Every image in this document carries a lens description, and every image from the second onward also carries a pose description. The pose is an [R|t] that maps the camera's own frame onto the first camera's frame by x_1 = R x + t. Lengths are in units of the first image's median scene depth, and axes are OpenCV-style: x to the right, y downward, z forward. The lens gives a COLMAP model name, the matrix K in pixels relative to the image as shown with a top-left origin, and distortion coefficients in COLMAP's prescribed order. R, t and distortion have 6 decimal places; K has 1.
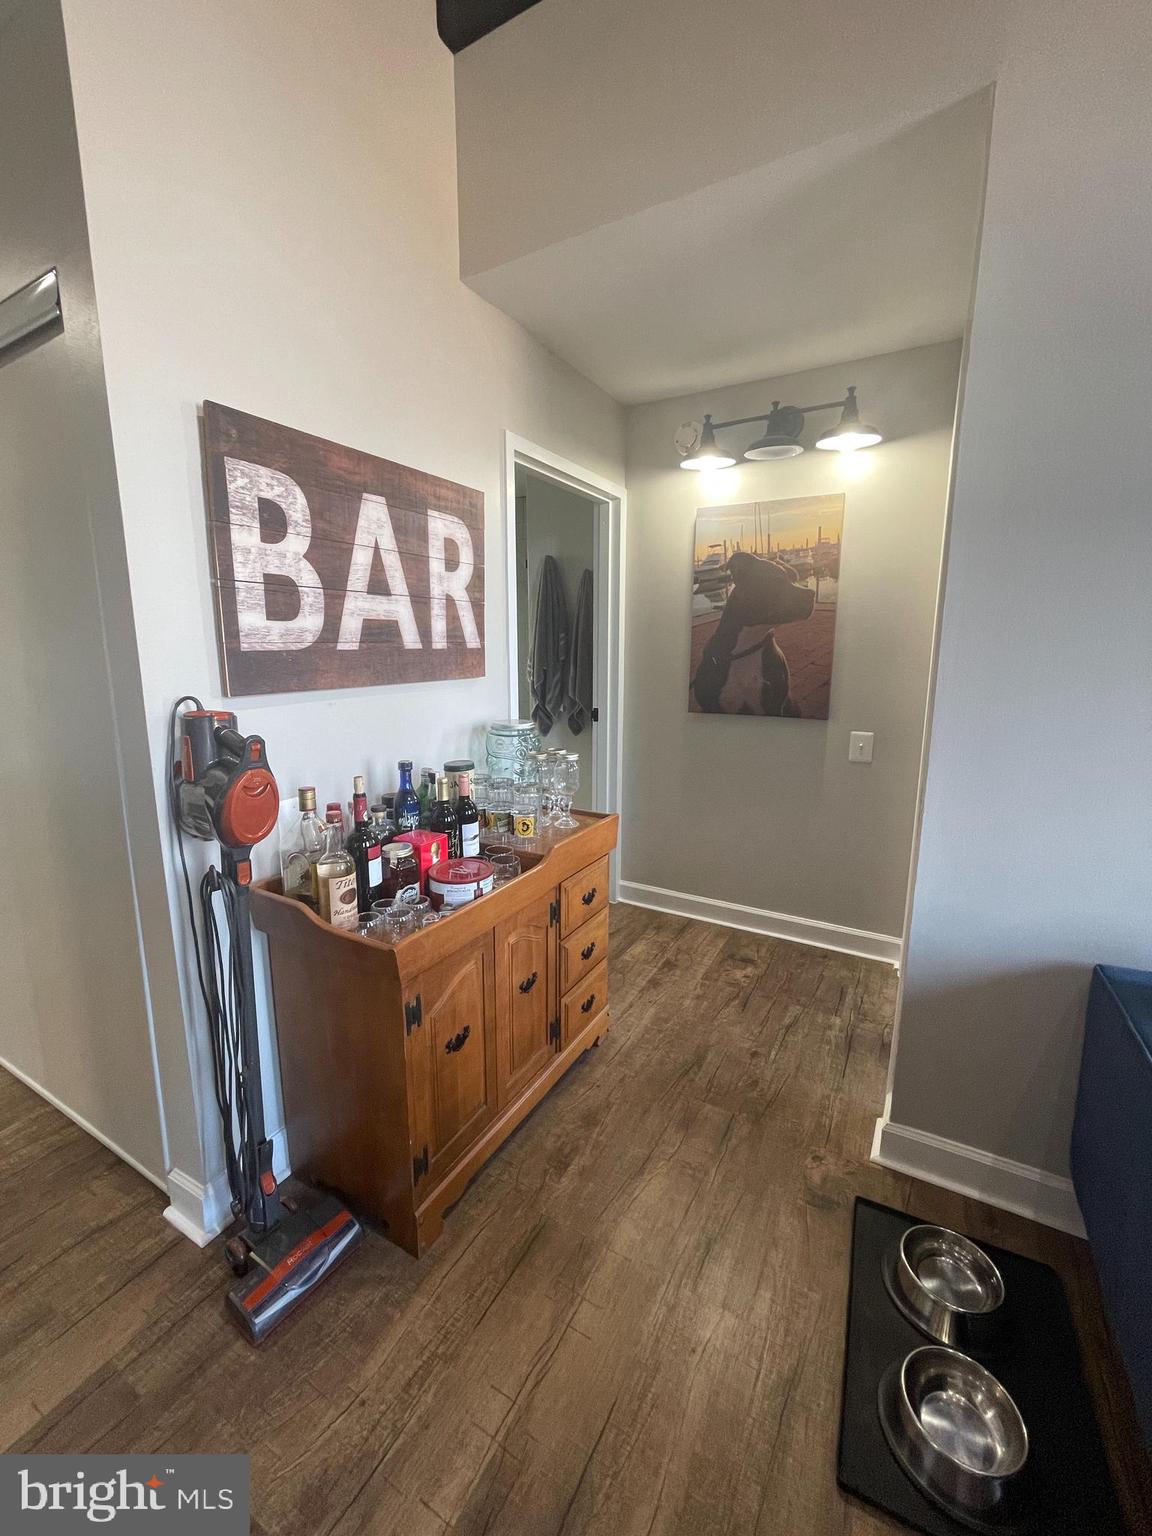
lens RADIAL K [[619.6, 0, 574.9], [0, 619.6, 758.5], [0, 0, 1]] dist [-0.004513, 0.003682]
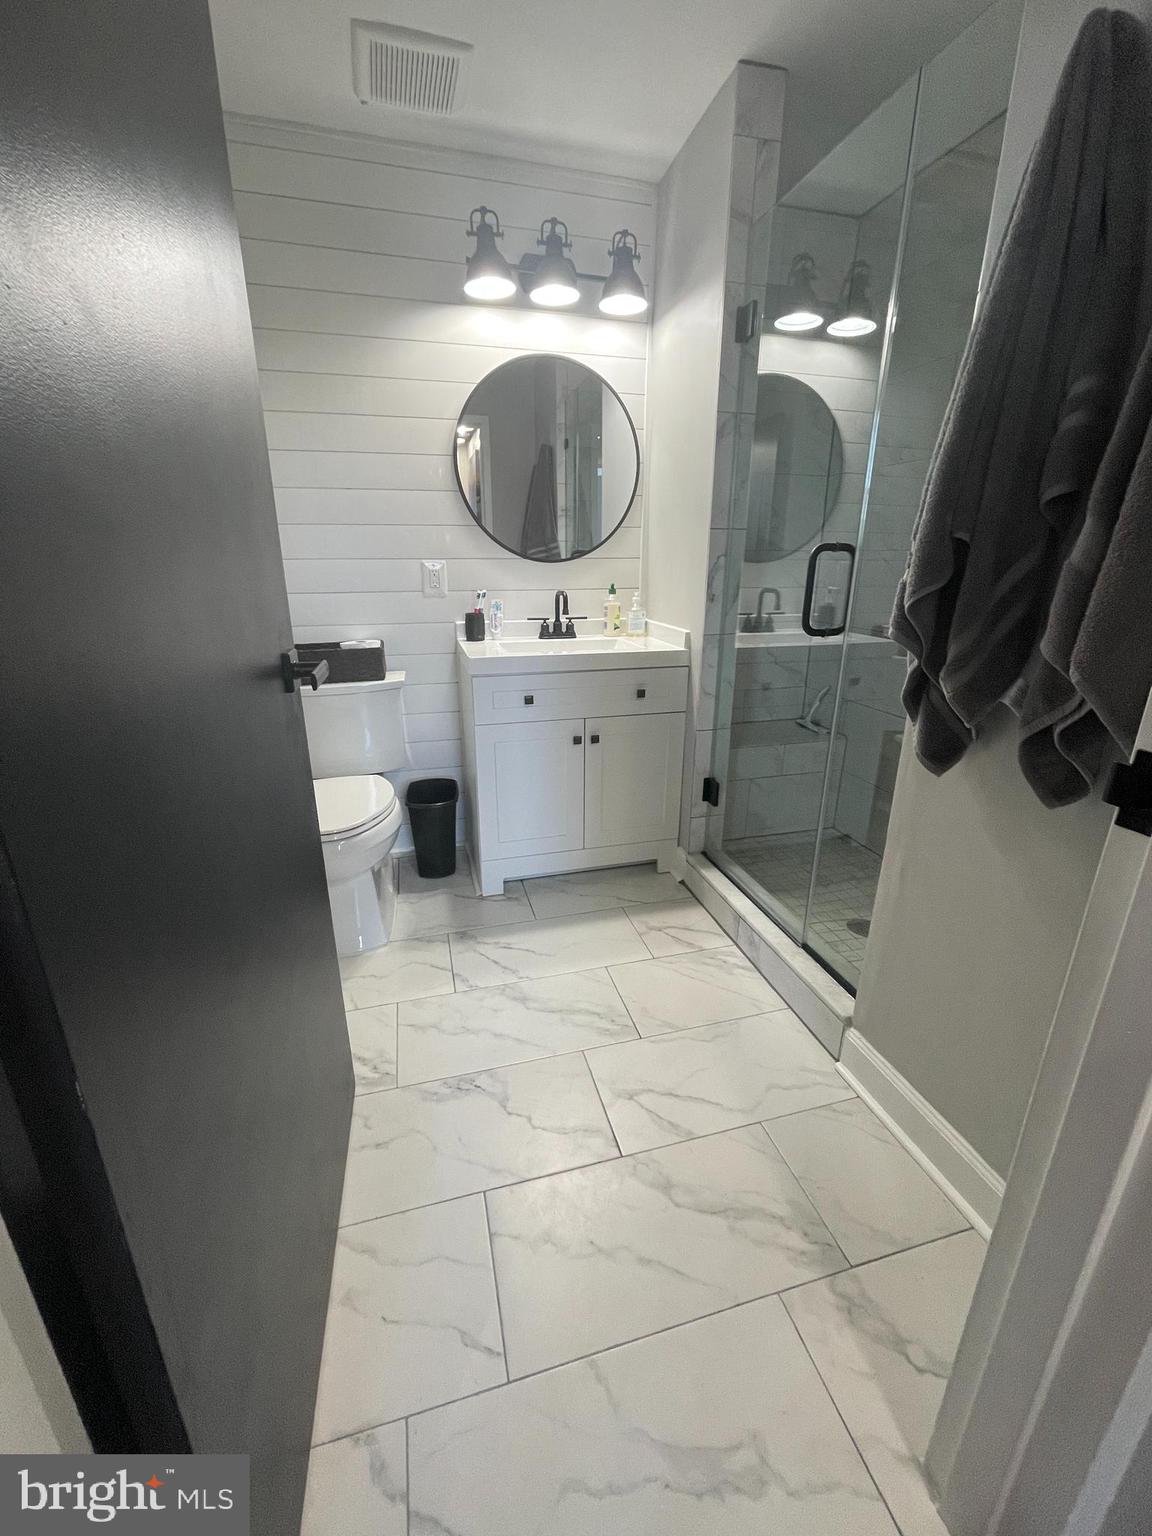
lens RADIAL K [[619.6, 0, 574.9], [0, 619.6, 758.5], [0, 0, 1]] dist [-0.004513, 0.003682]
pose [[0.708750, 0.215655, -0.671689, 0.030410], [-0.123004, 0.975322, 0.183350, -0.081537], [0.694653, -0.047329, 0.717786, 0.691086]]
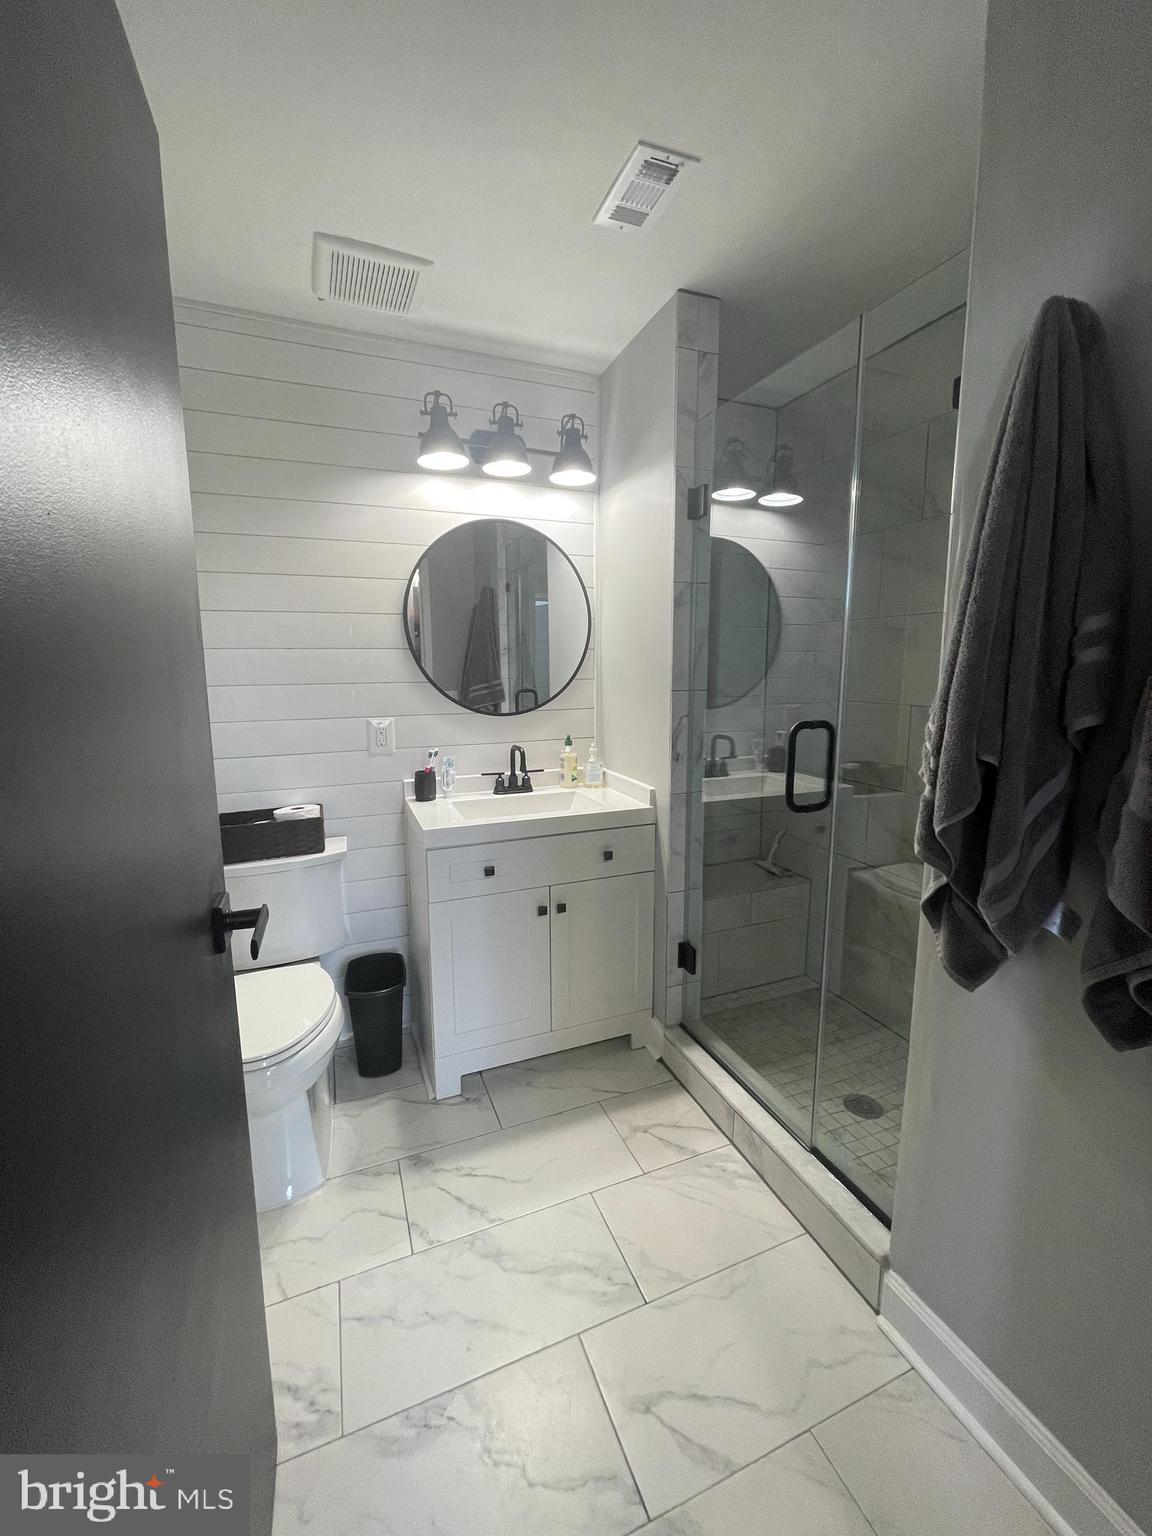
lens RADIAL K [[619.6, 0, 574.9], [0, 619.6, 758.5], [0, 0, 1]] dist [-0.004513, 0.003682]
pose [[0.788170, 0.085484, -0.609493, -0.027998], [-0.101045, 0.994842, 0.008864, -0.130533], [0.607107, 0.054600, 0.792742, 0.698807]]
